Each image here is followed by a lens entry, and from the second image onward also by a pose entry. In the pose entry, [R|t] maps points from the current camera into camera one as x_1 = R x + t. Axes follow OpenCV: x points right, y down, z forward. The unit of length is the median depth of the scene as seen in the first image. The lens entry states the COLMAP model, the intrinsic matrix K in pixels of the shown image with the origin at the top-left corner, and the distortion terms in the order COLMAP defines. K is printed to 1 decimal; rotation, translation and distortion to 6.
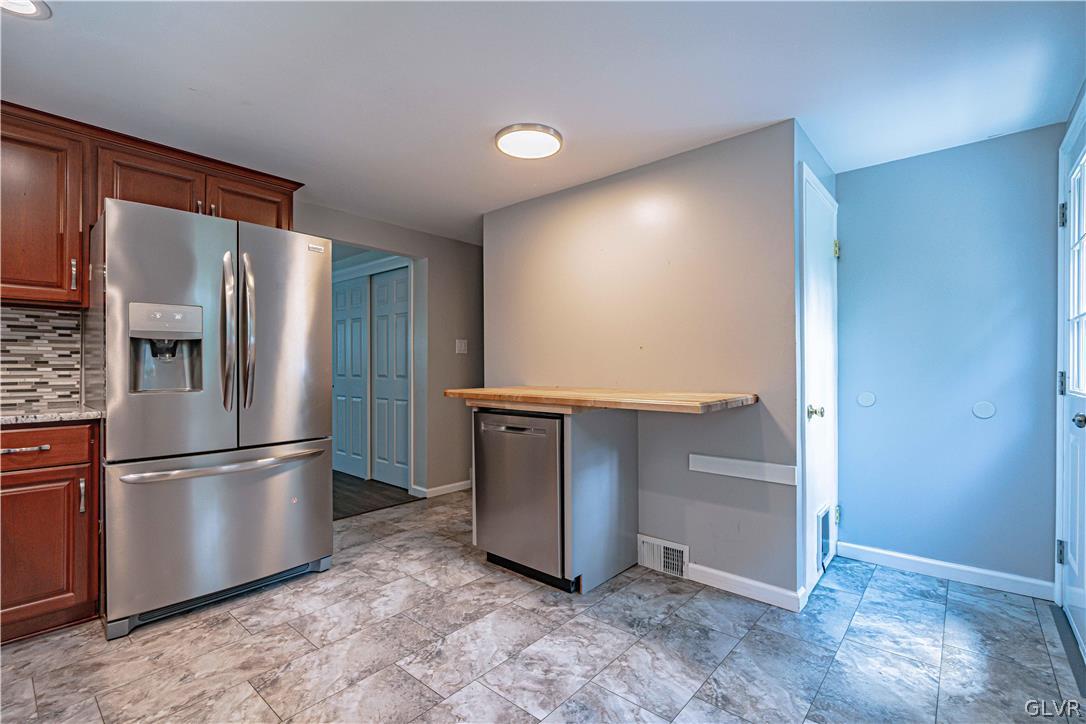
lens RADIAL K [[490.8, 0, 519.6], [0, 490.8, 364.6], [0, 0, 1]] dist [0.000542, 0.000458]
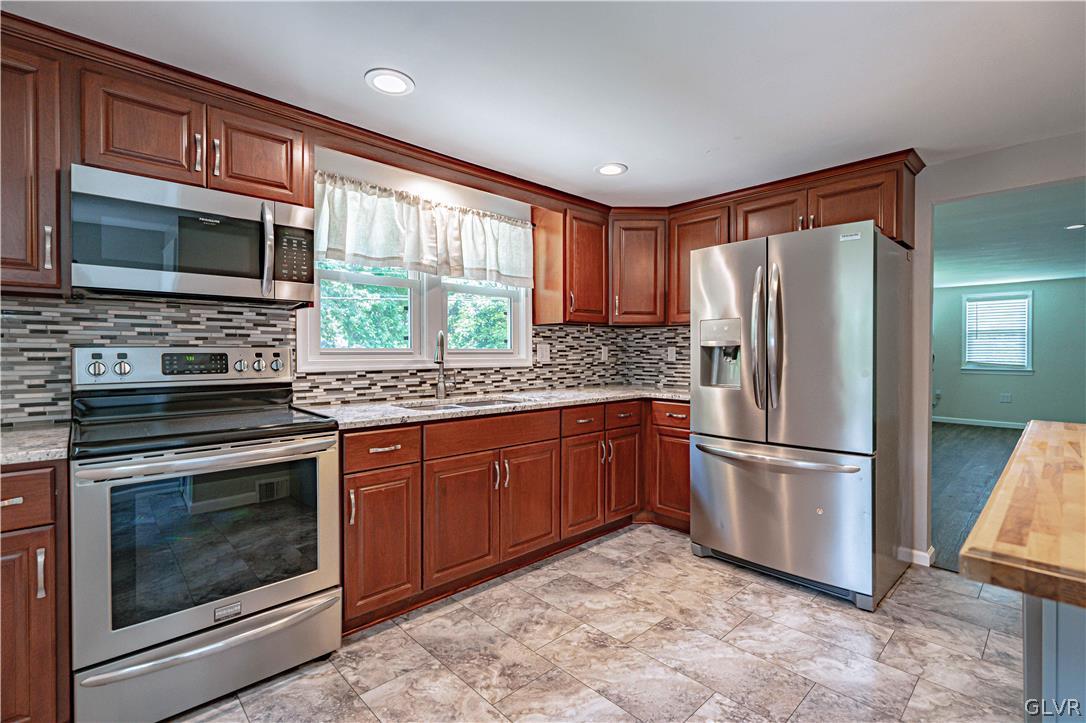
lens RADIAL K [[490.8, 0, 559.1], [0, 490.8, 353.8], [0, 0, 1]] dist [0.000542, 0.000458]
pose [[-0.053215, 0.008104, -0.998550, 0.608127], [0.005958, 0.999952, 0.007798, -0.046183], [0.998565, -0.005534, -0.053260, 0.651510]]
